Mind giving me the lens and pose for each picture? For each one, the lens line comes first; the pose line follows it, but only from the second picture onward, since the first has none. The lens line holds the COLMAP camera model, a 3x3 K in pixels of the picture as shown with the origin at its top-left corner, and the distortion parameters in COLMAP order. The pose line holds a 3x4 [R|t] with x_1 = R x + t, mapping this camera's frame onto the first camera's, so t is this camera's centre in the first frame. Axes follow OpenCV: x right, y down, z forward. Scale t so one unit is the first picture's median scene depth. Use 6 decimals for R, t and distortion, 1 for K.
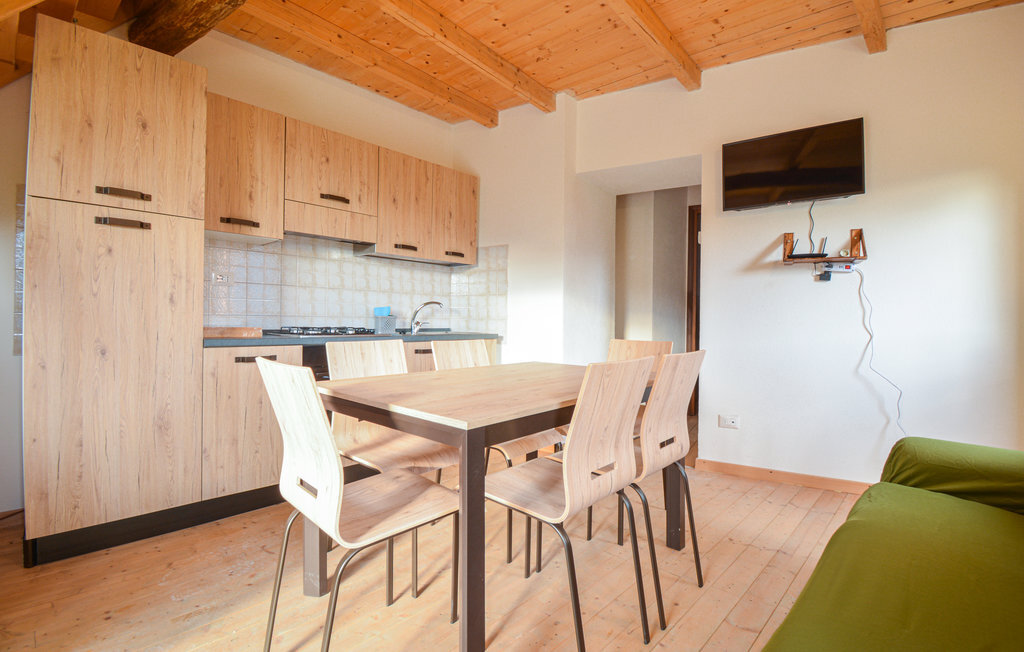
lens RADIAL K [[470.0, 0, 525.9], [0, 470.0, 324.2], [0, 0, 1]] dist [0.021334, -0.027516]
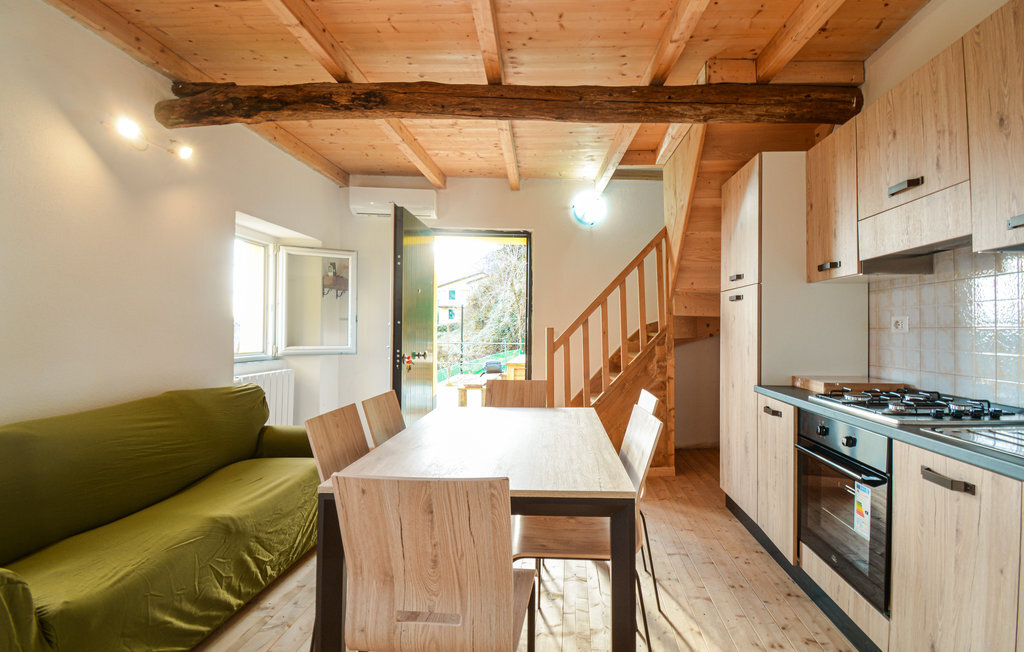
lens RADIAL K [[470.0, 0, 525.9], [0, 470.0, 324.2], [0, 0, 1]] dist [0.021334, -0.027516]
pose [[-0.807999, -0.016674, -0.588948, 0.340857], [-0.012895, 0.999860, -0.010617, -0.072379], [0.589042, -0.000985, -0.808101, 1.163553]]
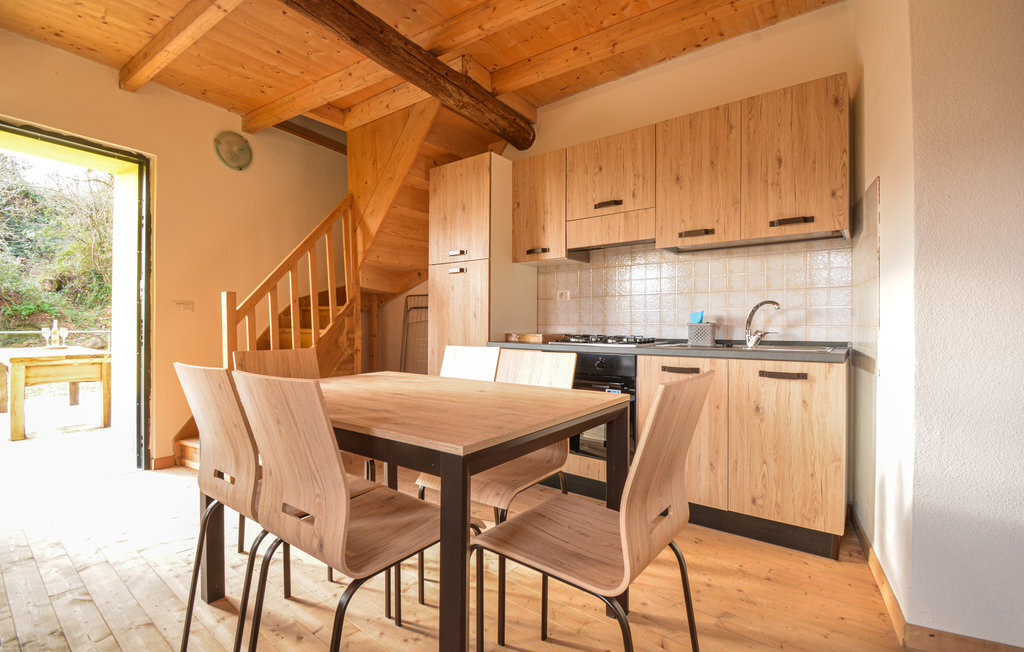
lens RADIAL K [[470.0, 0, 525.9], [0, 470.0, 324.2], [0, 0, 1]] dist [0.021334, -0.027516]
pose [[0.058640, -0.007354, -0.998252, 0.538620], [-0.005918, 0.999953, -0.007714, -0.009200], [0.998262, 0.006360, 0.058594, 0.748365]]
